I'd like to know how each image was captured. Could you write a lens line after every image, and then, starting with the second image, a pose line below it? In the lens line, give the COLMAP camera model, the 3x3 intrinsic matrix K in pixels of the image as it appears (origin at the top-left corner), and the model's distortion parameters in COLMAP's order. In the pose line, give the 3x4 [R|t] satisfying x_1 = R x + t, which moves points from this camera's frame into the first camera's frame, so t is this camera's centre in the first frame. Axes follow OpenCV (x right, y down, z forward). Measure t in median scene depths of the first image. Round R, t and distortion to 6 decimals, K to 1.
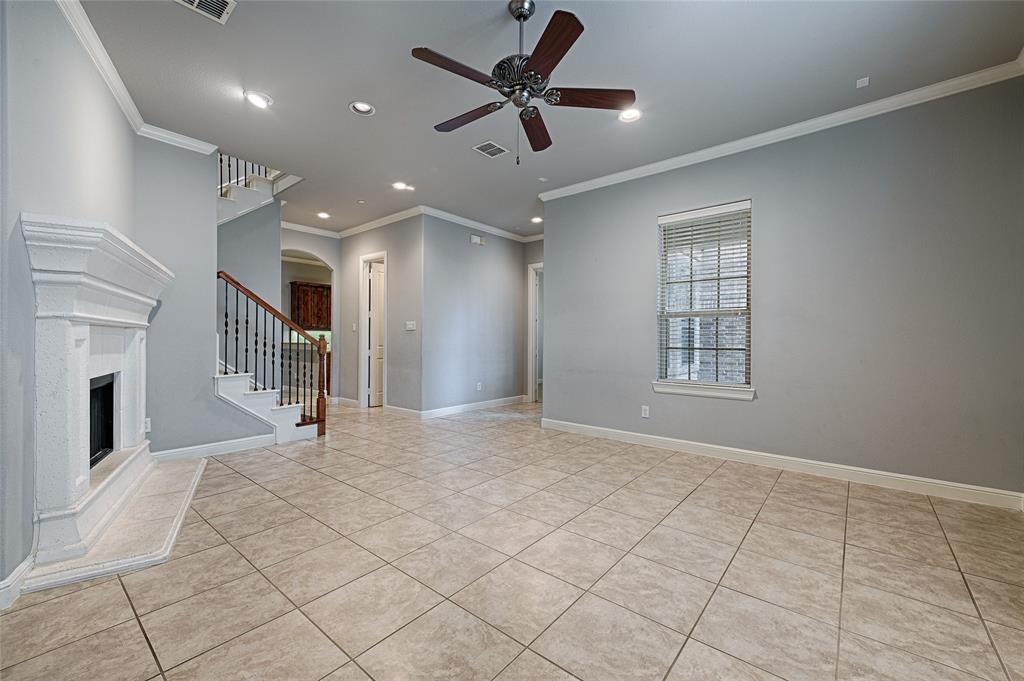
lens RADIAL K [[419.1, 0, 511.2], [0, 419.1, 337.4], [0, 0, 1]] dist [0.013849, 0.000171]
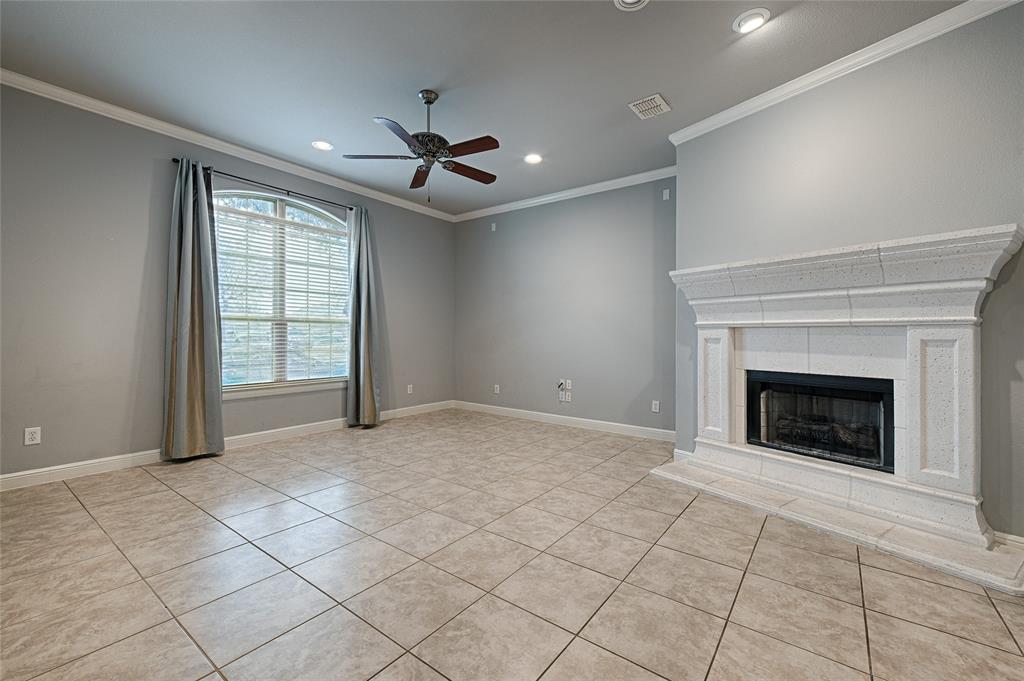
lens RADIAL K [[419.1, 0, 513.9], [0, 419.1, 335.5], [0, 0, 1]] dist [0.013849, 0.000171]
pose [[-0.998583, -0.010147, -0.052247, -0.154638], [-0.010065, 0.999948, -0.001833, 0.004709], [0.052263, -0.001305, -0.998633, 1.924067]]
